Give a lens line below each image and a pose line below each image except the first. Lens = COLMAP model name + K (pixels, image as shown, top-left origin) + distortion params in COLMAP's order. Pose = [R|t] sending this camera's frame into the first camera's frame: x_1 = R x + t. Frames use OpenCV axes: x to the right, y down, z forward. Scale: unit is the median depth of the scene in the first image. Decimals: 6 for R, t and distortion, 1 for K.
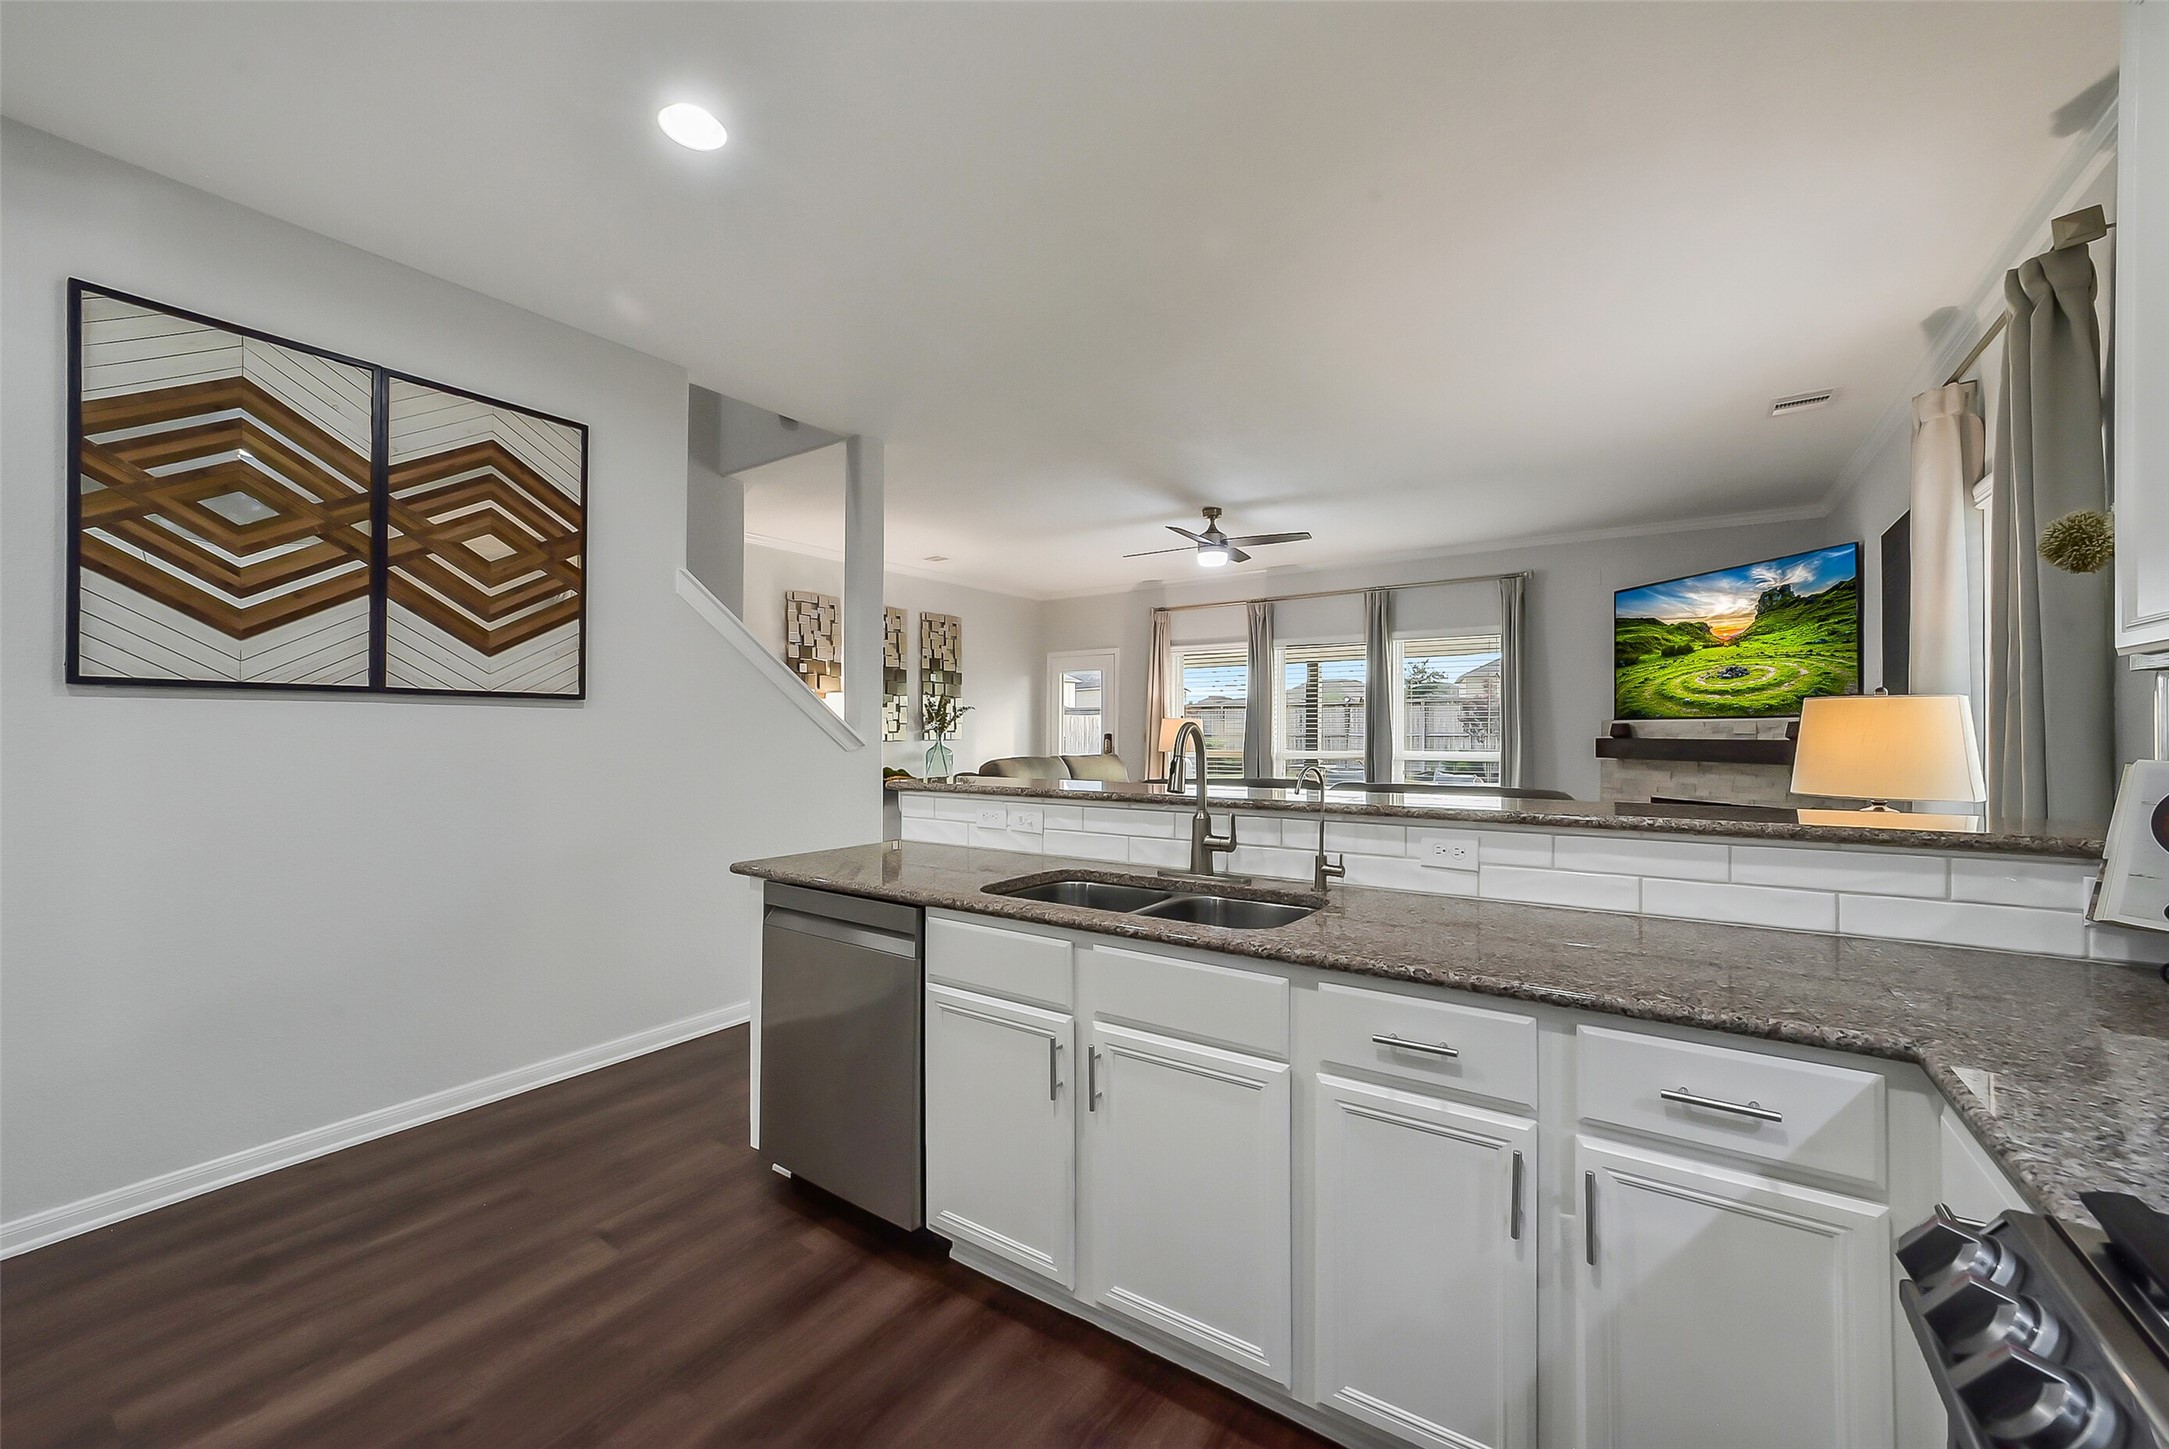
lens RADIAL K [[810.0, 0, 1084.5], [0, 810.0, 724.5], [0, 0, 1]] dist [-0.021006, -0.000048]
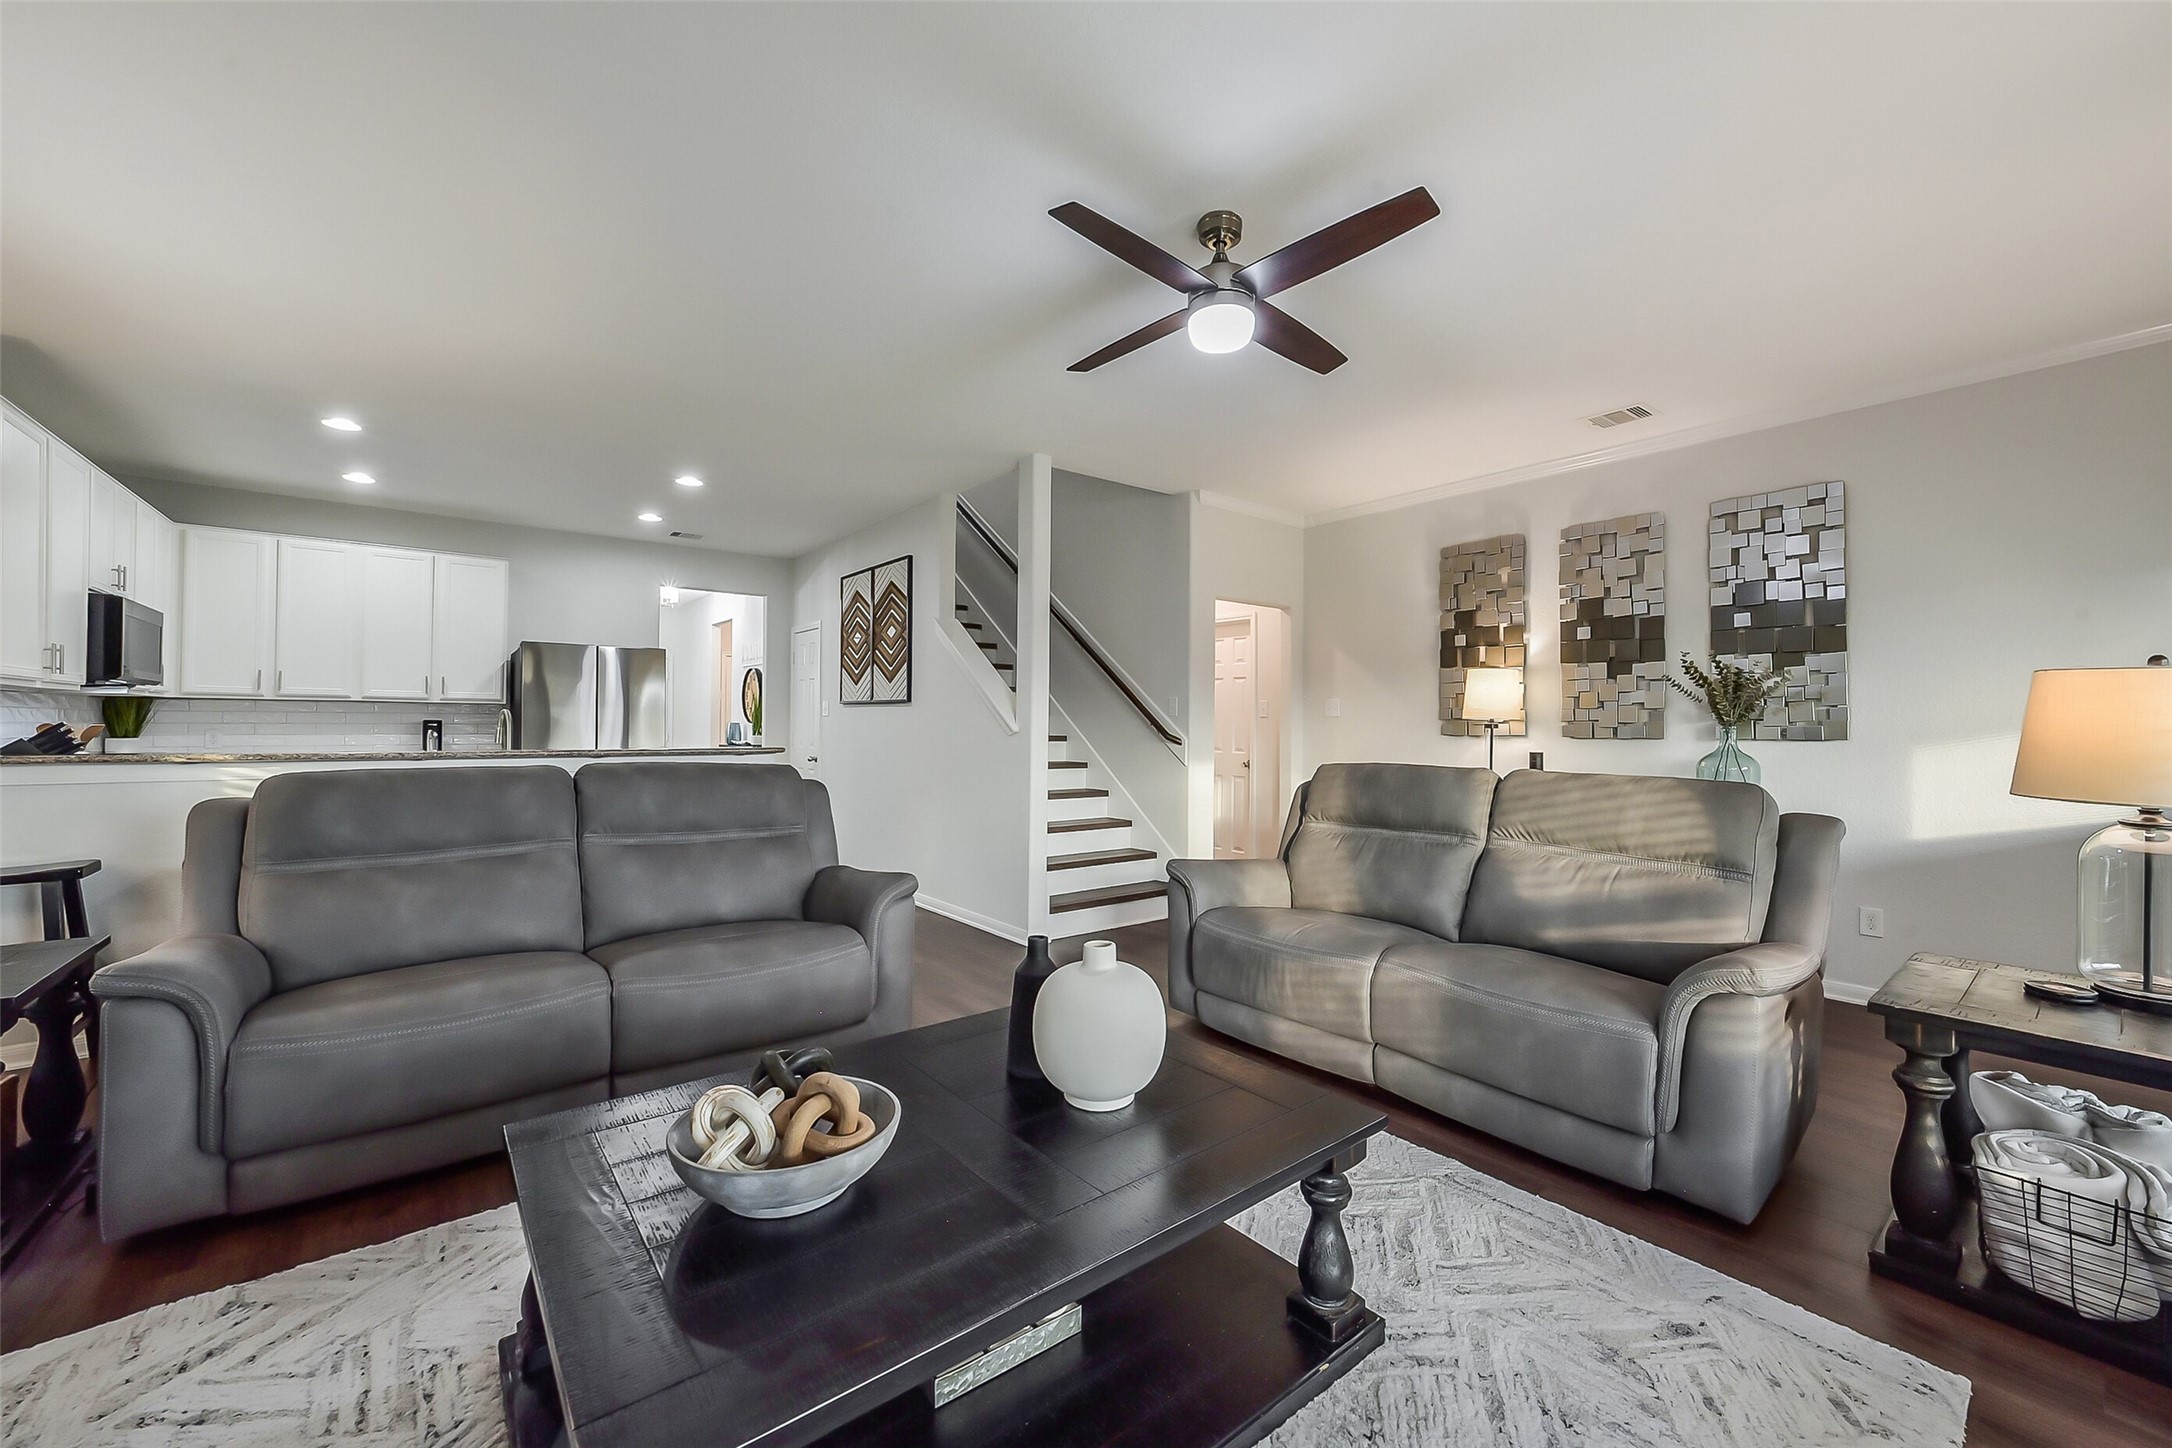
lens RADIAL K [[841.6, 0, 1086.0], [0, 841.6, 724.0], [0, 0, 1]] dist [-0.020312, 0.000315]
pose [[-0.317026, -0.003339, -0.948411, 0.642162], [0.000985, 0.999992, -0.003849, 0.016551], [0.948416, -0.002154, -0.317020, 1.089673]]
